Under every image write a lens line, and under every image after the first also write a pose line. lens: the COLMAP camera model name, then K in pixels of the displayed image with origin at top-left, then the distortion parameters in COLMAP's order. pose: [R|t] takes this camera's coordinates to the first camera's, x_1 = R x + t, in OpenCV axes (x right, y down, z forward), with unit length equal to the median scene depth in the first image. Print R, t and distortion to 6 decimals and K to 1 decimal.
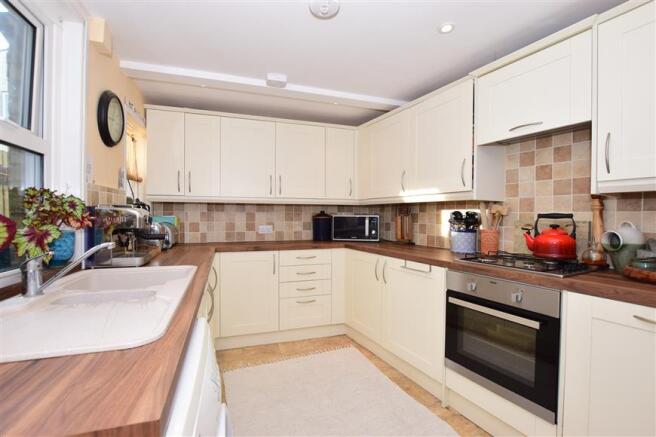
lens RADIAL K [[295.1, 0, 330.0], [0, 295.1, 219.8], [0, 0, 1]] dist [-0.028231, 0.000270]
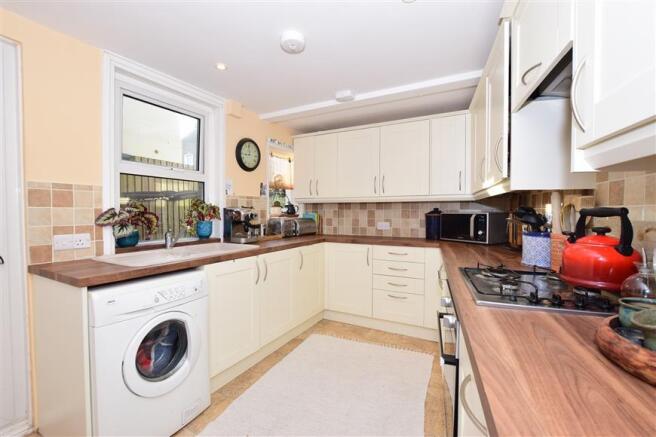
lens RADIAL K [[295.1, 0, 330.0], [0, 295.1, 219.8], [0, 0, 1]] dist [-0.028231, 0.000270]
pose [[0.669934, 0.014682, -0.742275, 0.477165], [-0.008393, 0.999890, 0.012203, -0.000958], [0.742373, -0.001945, 0.669984, 0.131229]]
